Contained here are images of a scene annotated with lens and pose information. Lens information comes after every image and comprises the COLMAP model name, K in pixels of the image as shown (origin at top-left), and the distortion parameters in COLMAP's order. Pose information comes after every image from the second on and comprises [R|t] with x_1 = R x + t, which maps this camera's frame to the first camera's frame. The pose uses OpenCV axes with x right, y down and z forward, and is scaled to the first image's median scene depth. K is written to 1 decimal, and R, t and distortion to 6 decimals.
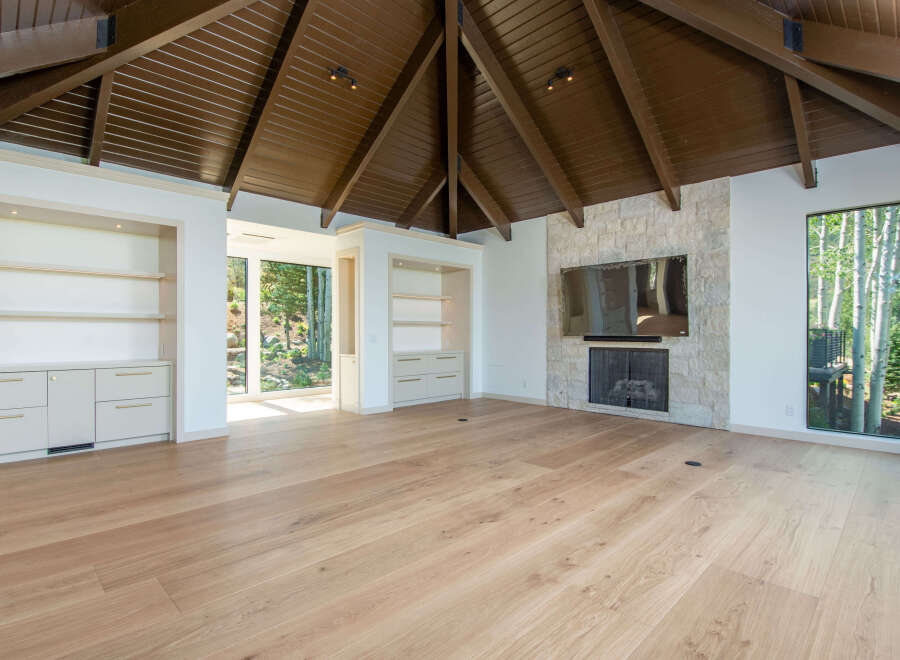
lens RADIAL K [[465.3, 0, 447.7], [0, 465.3, 329.5], [0, 0, 1]] dist [0.002133, -0.000172]
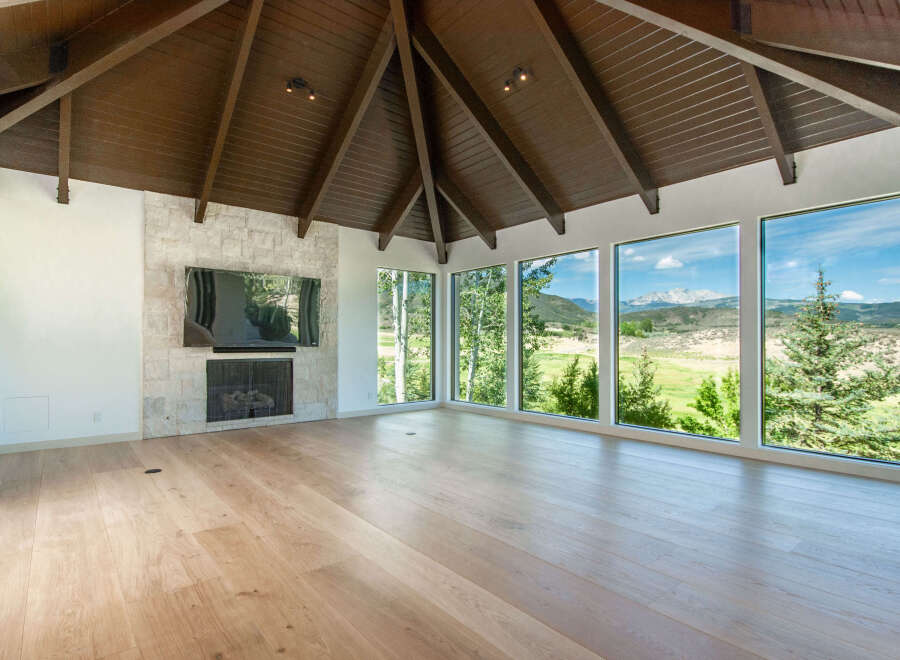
lens RADIAL K [[465.3, 0, 449.0], [0, 465.3, 336.0], [0, 0, 1]] dist [0.002133, -0.000172]
pose [[0.081983, 0.026471, 0.996282, -0.603770], [0.002936, 0.999636, -0.026802, 0.019562], [-0.996629, 0.005123, 0.081875, 0.516376]]
